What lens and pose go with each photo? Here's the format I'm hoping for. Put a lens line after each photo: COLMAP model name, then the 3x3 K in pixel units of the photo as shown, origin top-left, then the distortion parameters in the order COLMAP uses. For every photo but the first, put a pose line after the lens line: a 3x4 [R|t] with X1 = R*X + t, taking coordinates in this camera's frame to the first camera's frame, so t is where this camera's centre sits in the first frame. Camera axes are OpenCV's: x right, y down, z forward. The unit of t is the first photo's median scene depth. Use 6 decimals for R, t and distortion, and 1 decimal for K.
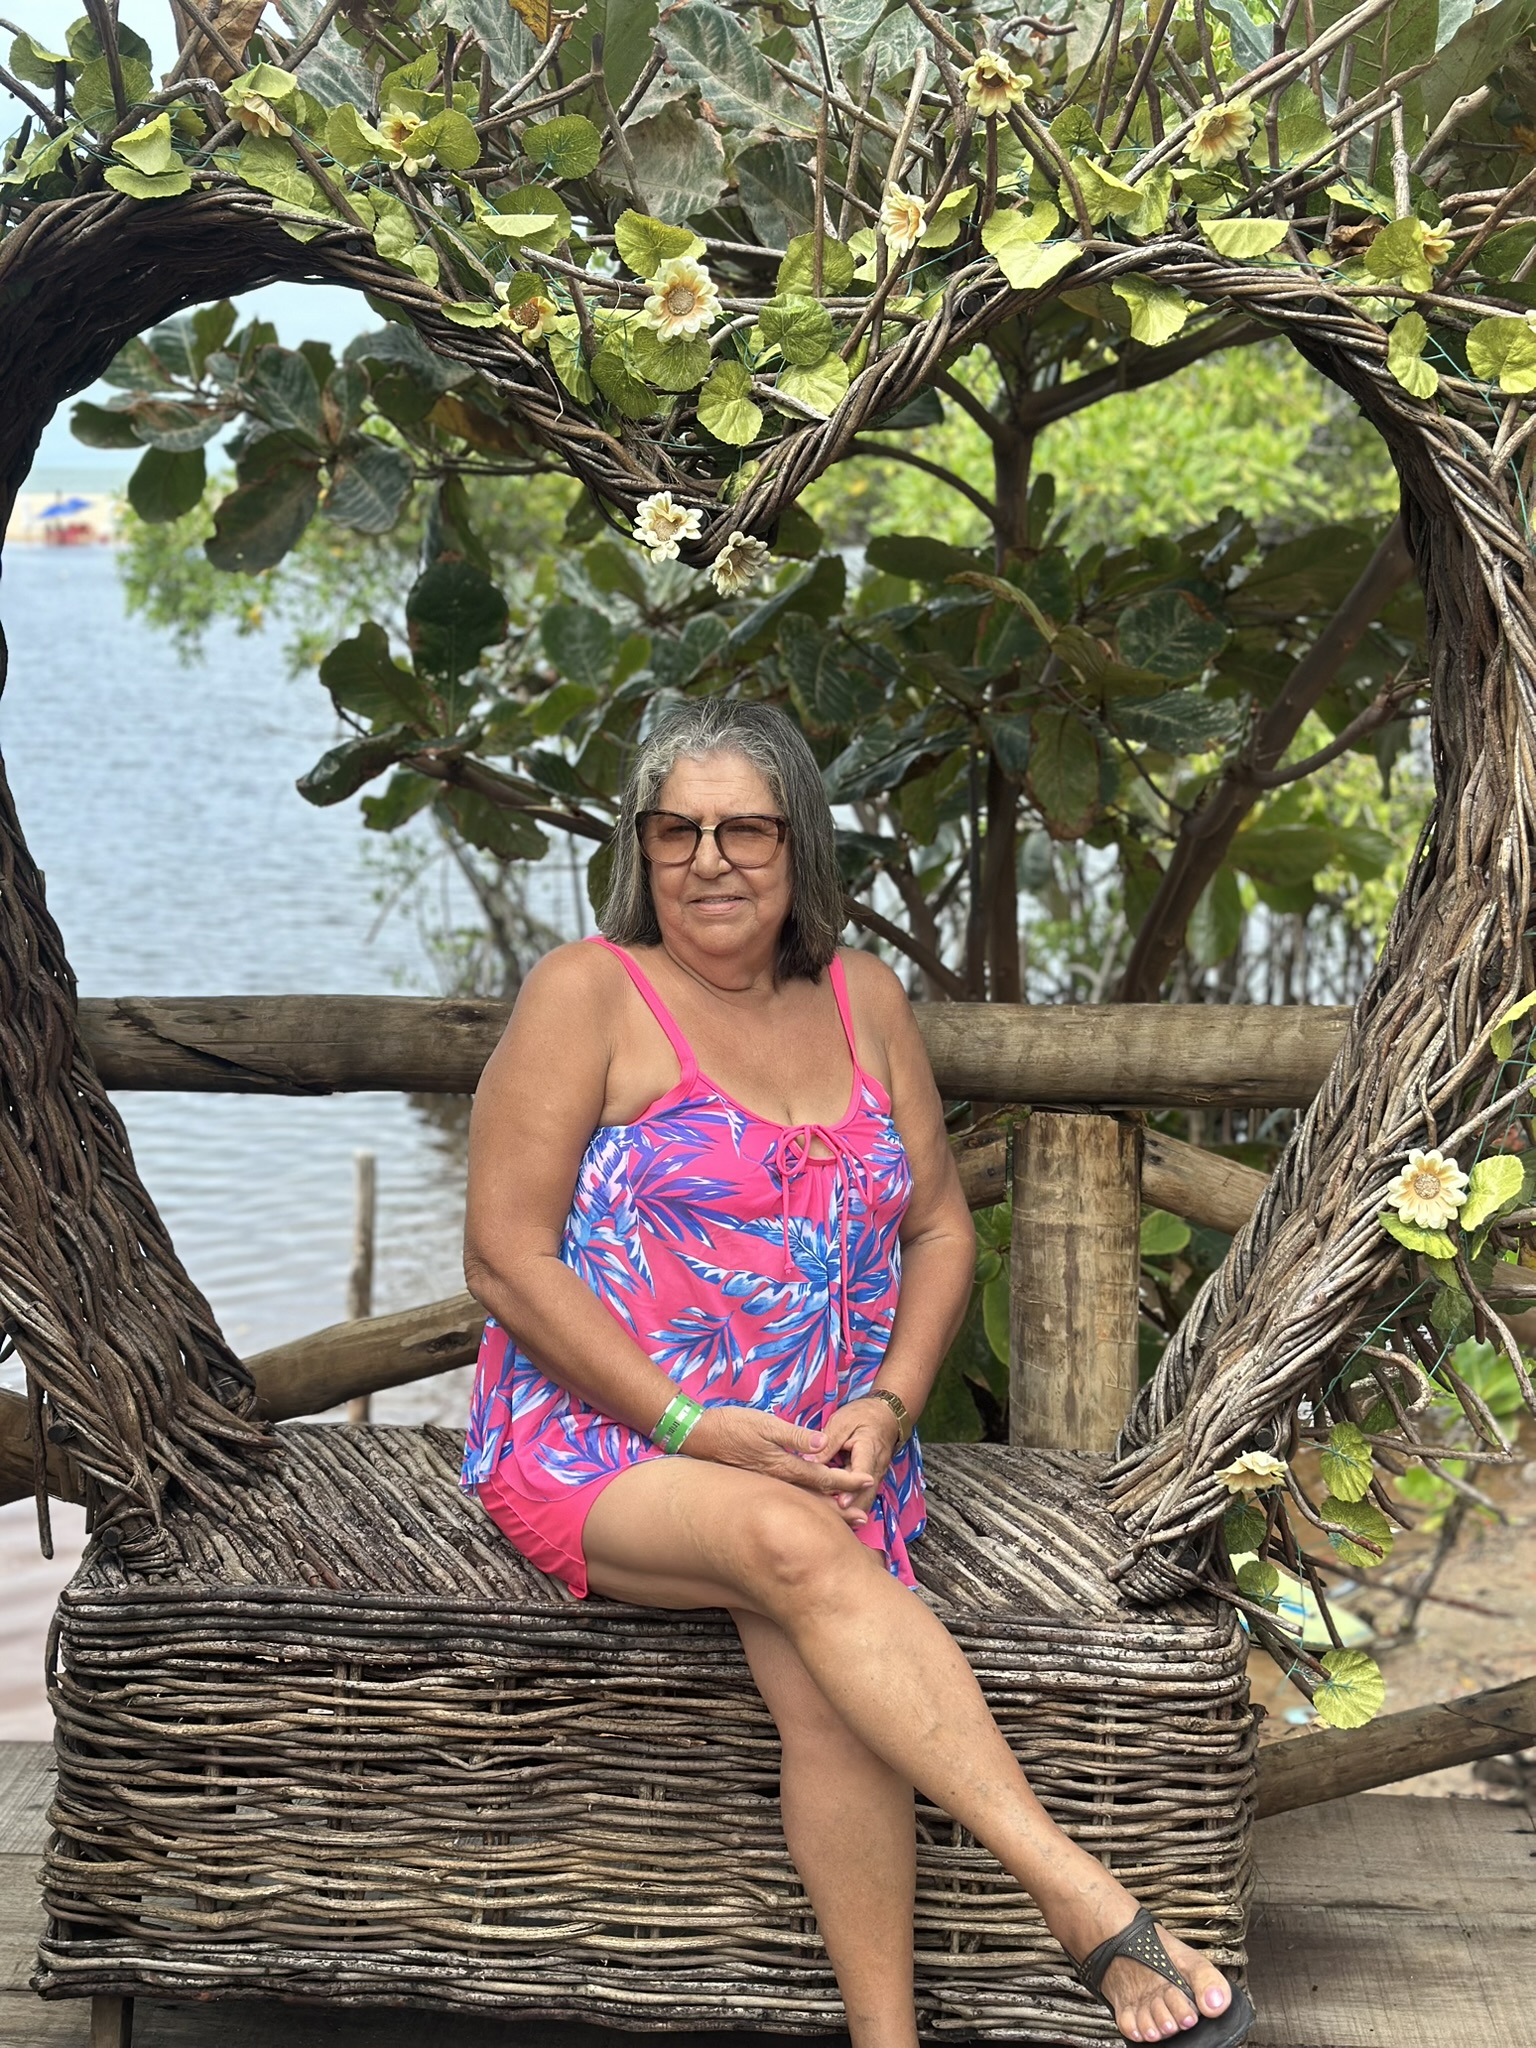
lens RADIAL K [[2985.4, 0, 789.3], [0, 2985.4, 1061.8], [0, 0, 1]] dist [0.045281, 0.000000]
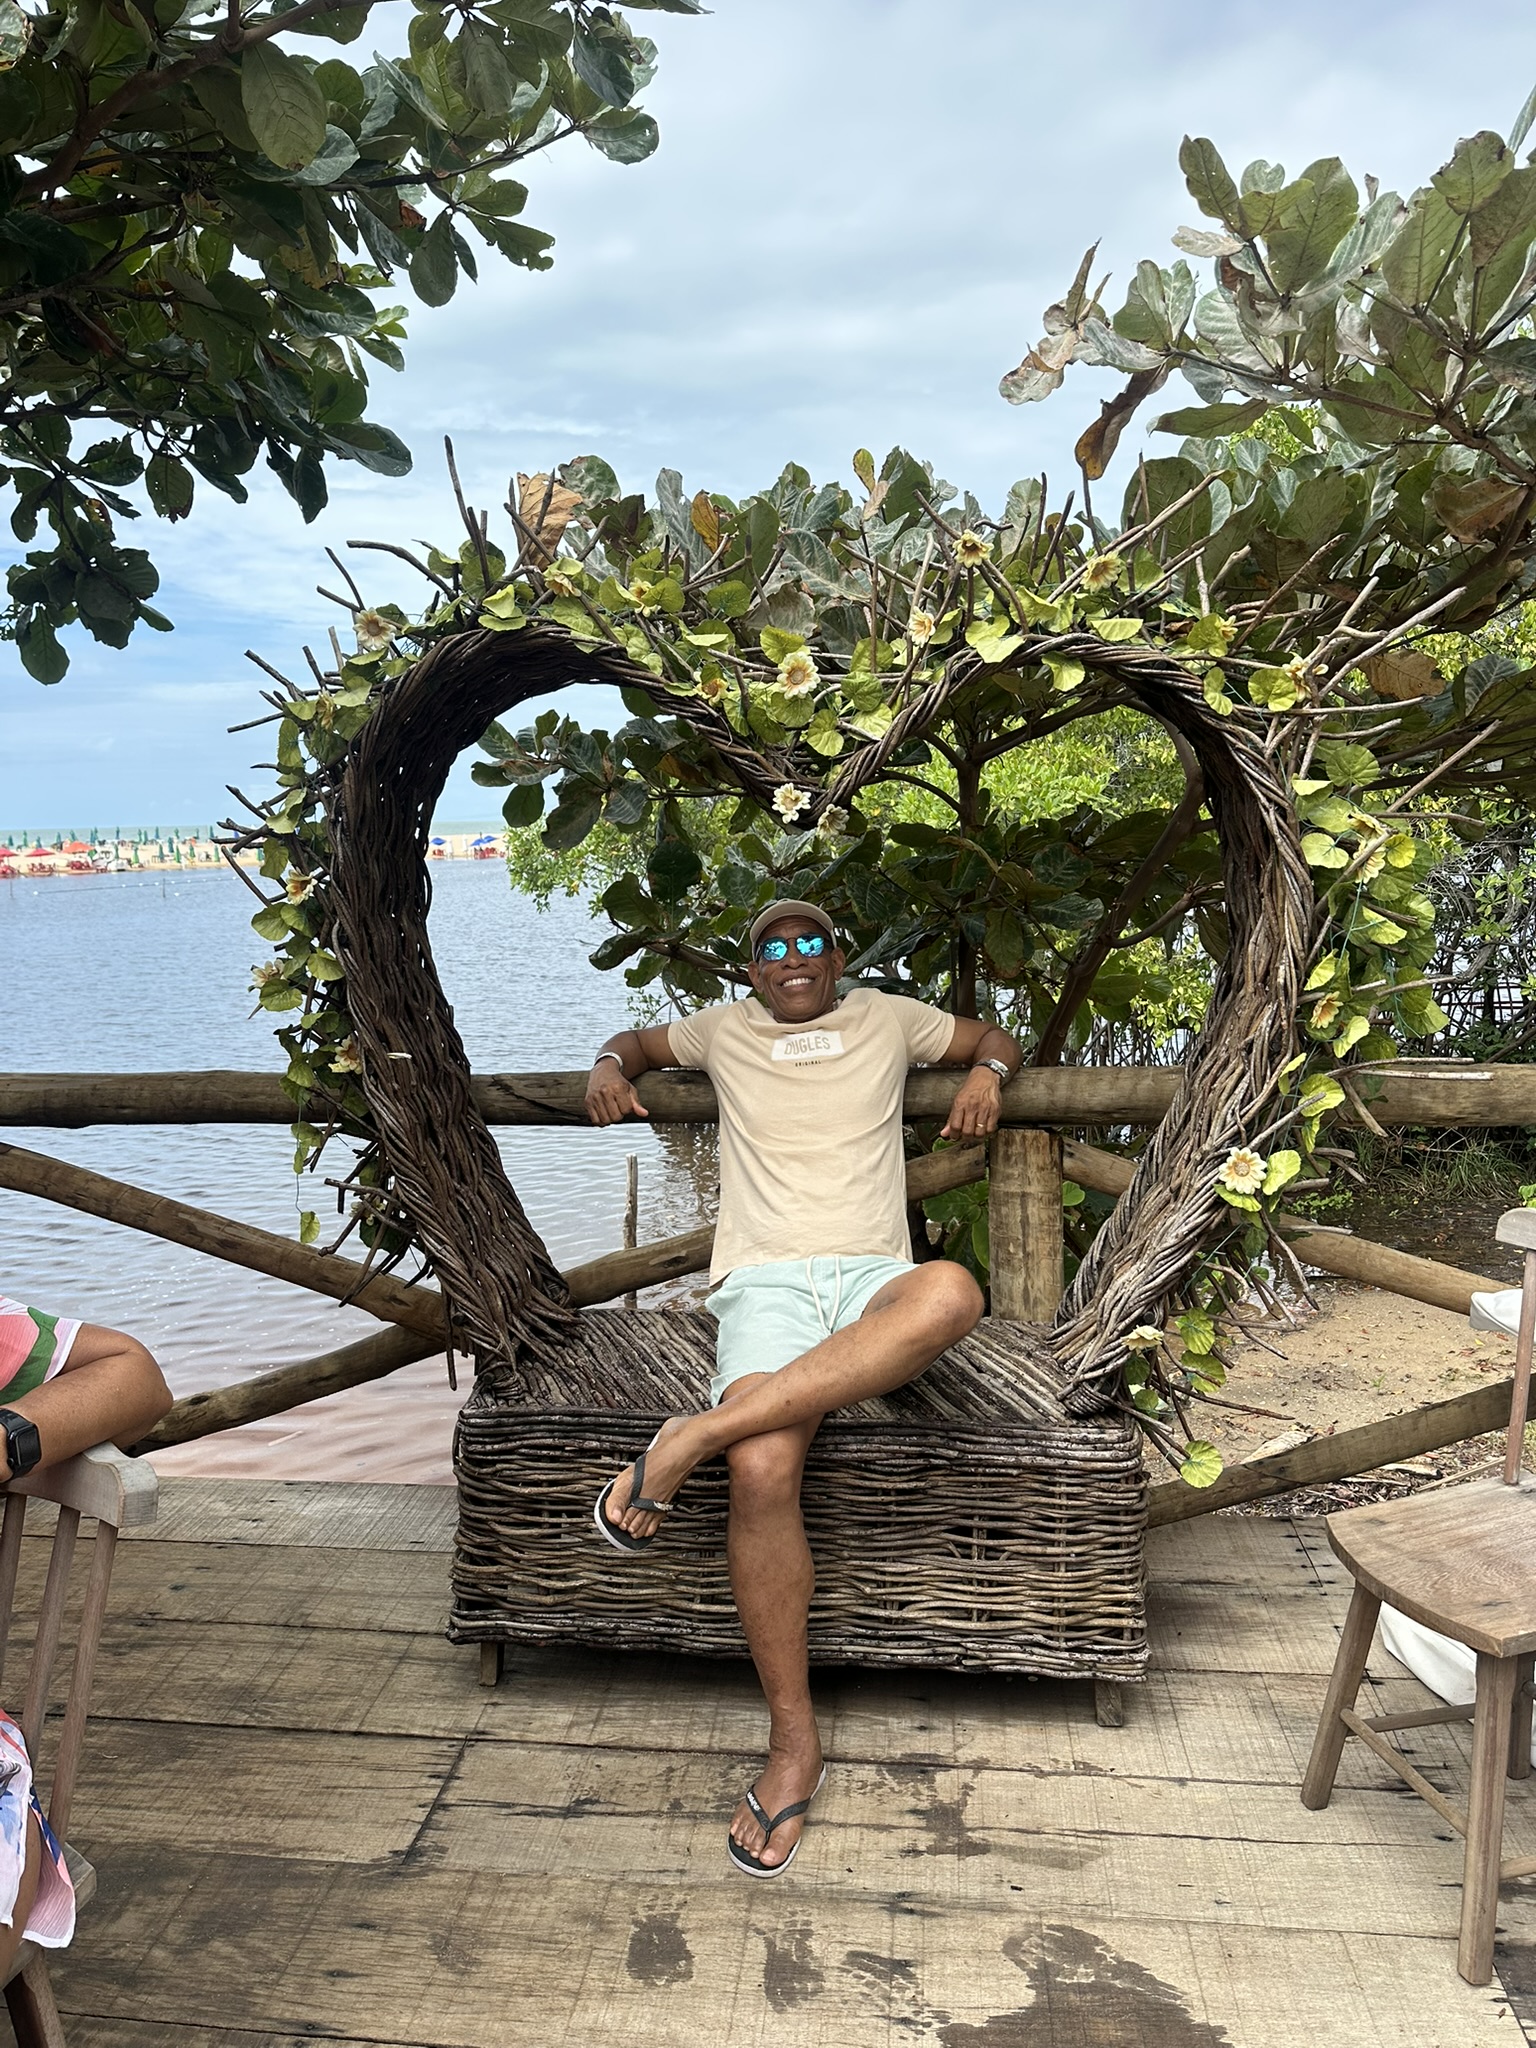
lens RADIAL K [[1494.2, 0, 759.2], [0, 1494.2, 1019.4], [0, 0, 1]] dist [0.022734, -0.049395]
pose [[0.998283, -0.020674, -0.054814, -0.013892], [0.017448, 0.998124, -0.058685, 0.001363], [0.055925, 0.057627, 0.996771, 0.119273]]
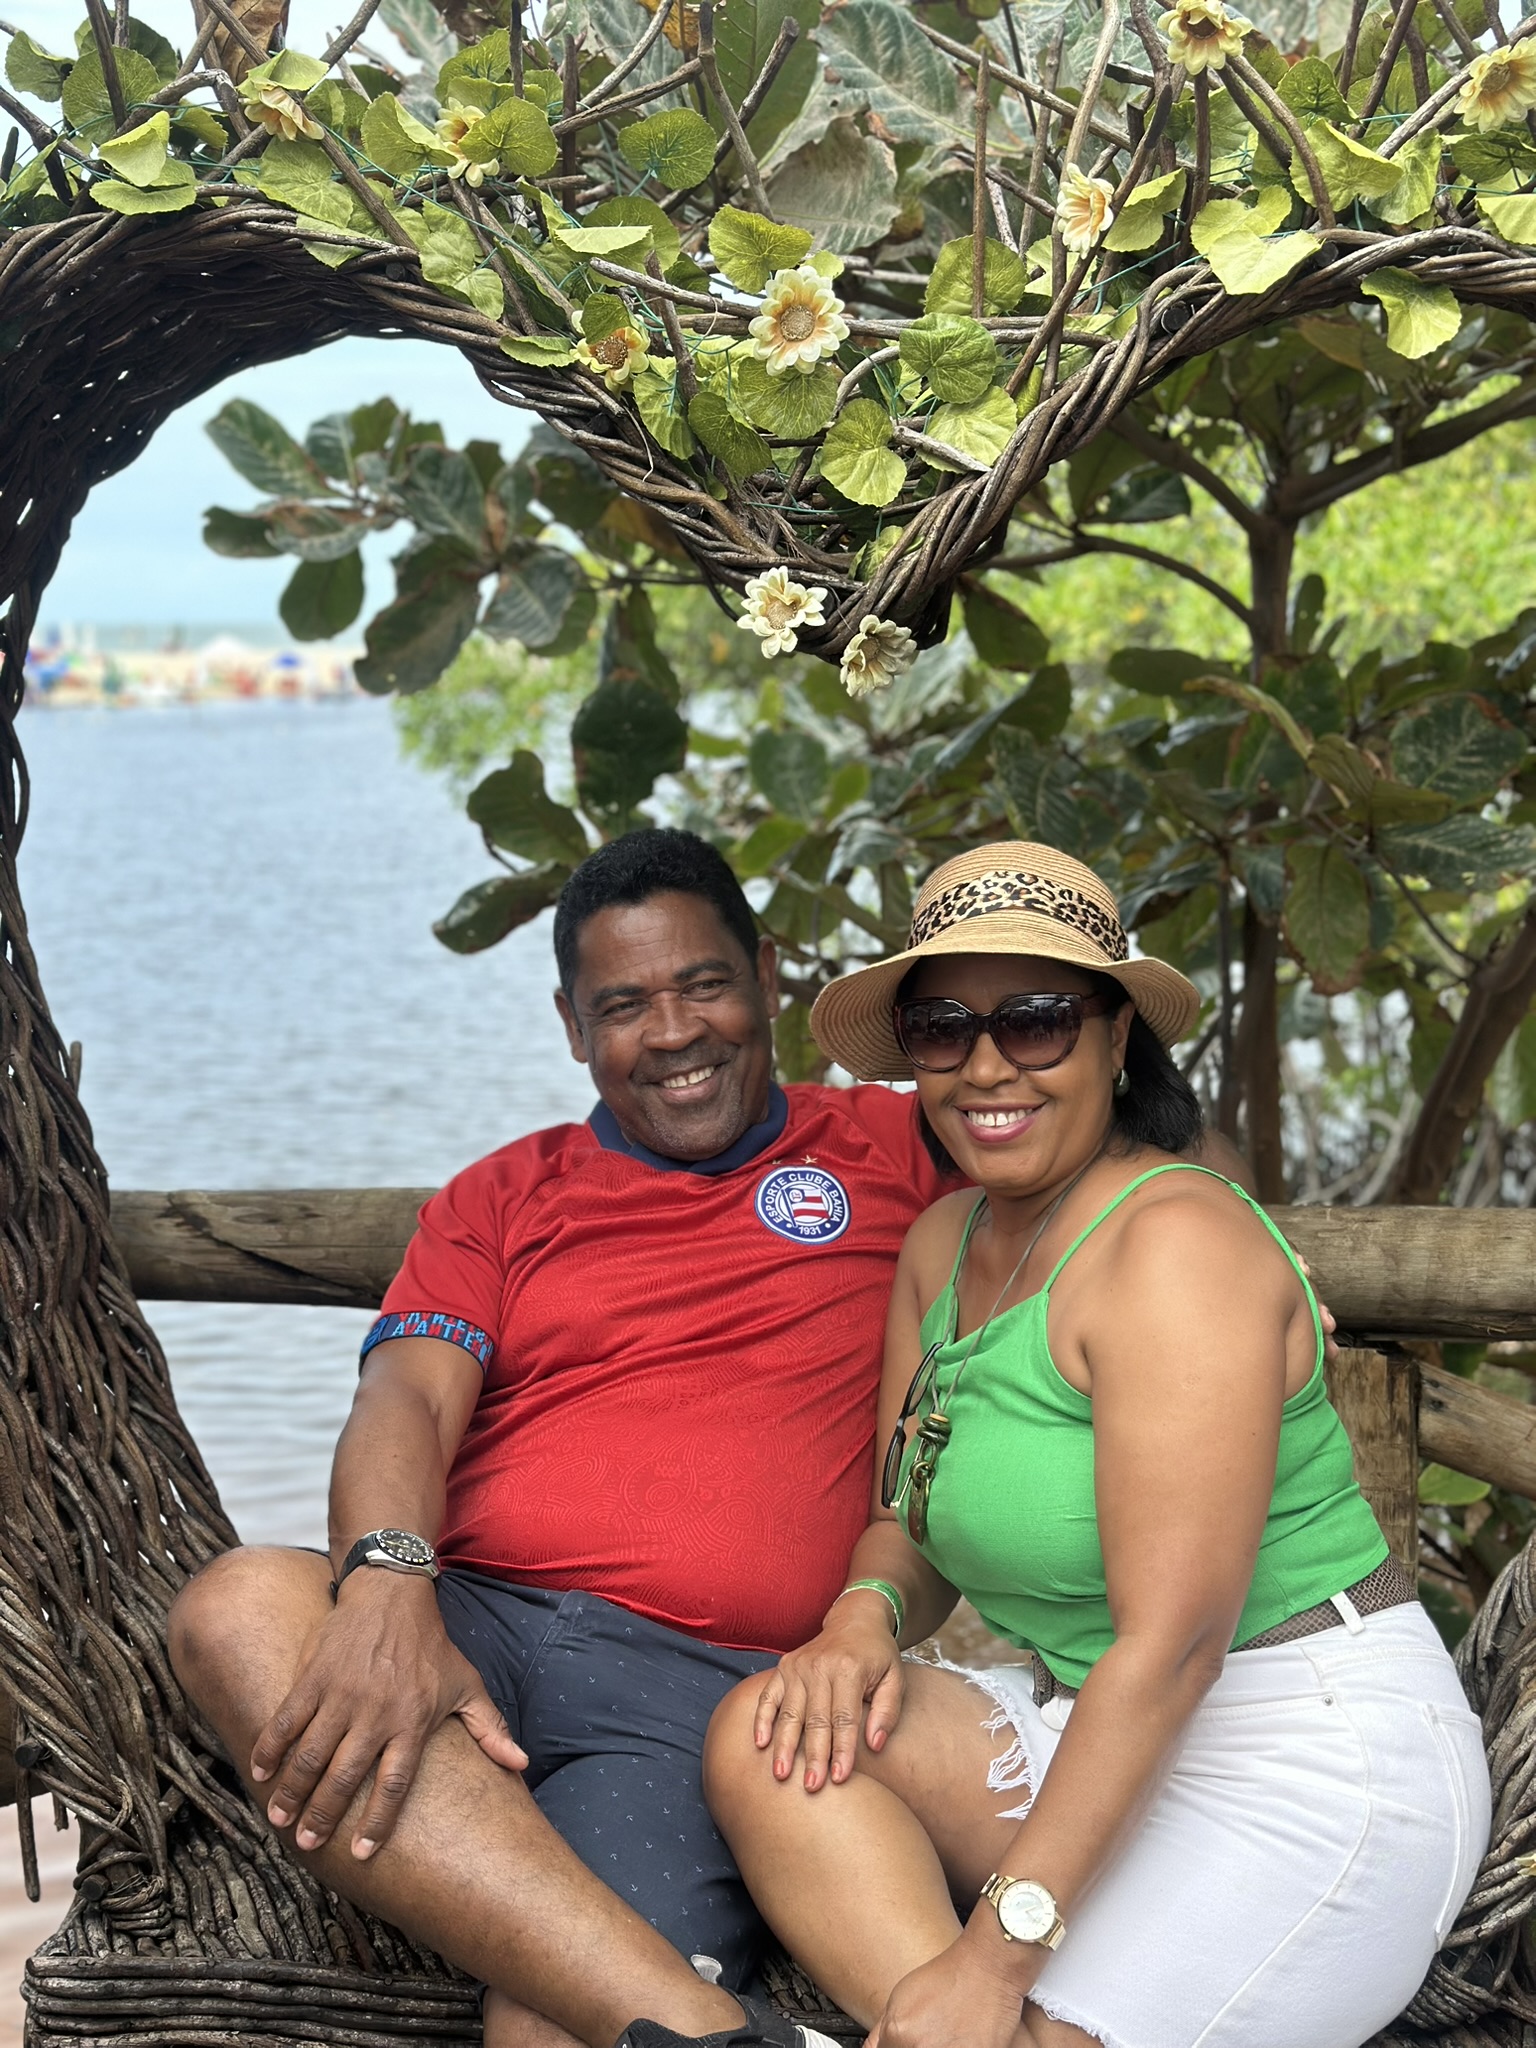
lens RADIAL K [[2985.4, 0, 744.0], [0, 2985.4, 1032.0], [0, 0, 1]] dist [0.045281, 0.000000]
pose [[0.993471, -0.001454, -0.114079, 0.036901], [-0.004833, 0.998485, -0.054813, -0.025497], [0.113986, 0.055006, 0.991958, 0.224201]]
